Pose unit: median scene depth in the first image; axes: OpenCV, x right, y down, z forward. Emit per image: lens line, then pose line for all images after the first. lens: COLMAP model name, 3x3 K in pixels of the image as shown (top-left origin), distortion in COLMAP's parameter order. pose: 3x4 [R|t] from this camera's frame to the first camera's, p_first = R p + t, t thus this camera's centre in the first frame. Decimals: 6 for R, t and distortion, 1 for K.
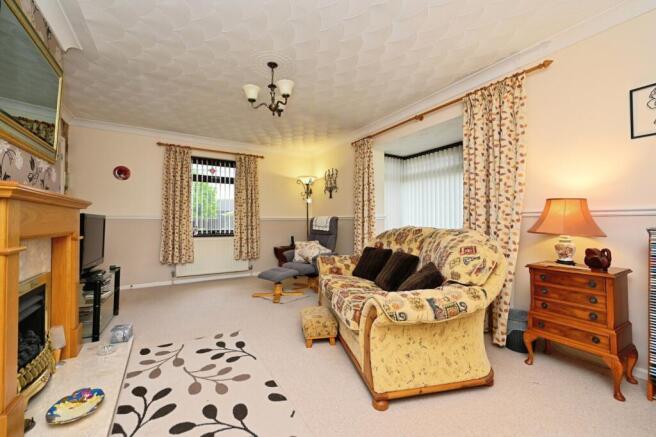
lens RADIAL K [[264.7, 0, 333.7], [0, 264.7, 219.0], [0, 0, 1]] dist [0.001494, -0.000093]
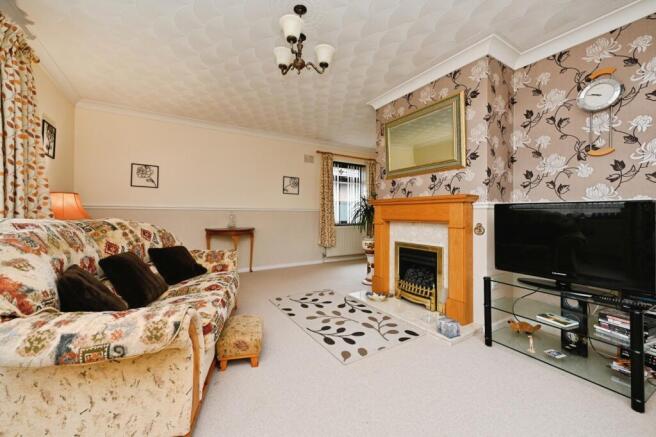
lens RADIAL K [[267.1, 0, 318.9], [0, 267.1, 209.9], [0, 0, 1]] dist [0.000296, -0.000029]
pose [[-0.998921, -0.001783, 0.046407, -0.186819], [-0.002766, 0.999773, -0.021135, 0.010632], [-0.046359, -0.021241, -0.998699, 1.025581]]
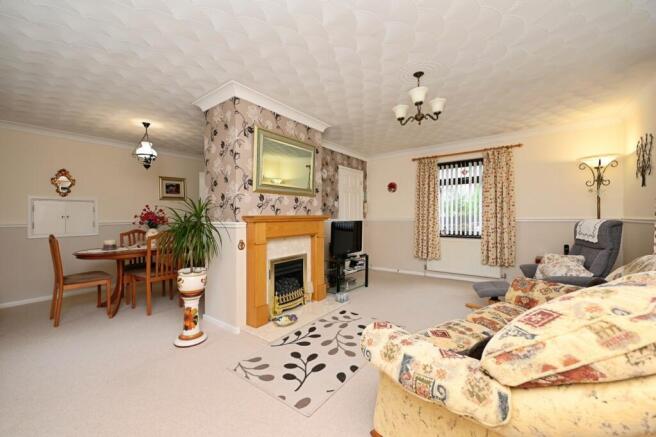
lens RADIAL K [[264.7, 0, 333.7], [0, 264.7, 219.0], [0, 0, 1]] dist [0.001494, -0.000093]
pose [[0.376586, 0.008104, -0.926346, 0.335685], [0.017657, 0.999717, 0.015924, -0.033762], [0.926213, -0.022353, 0.376337, 0.185019]]
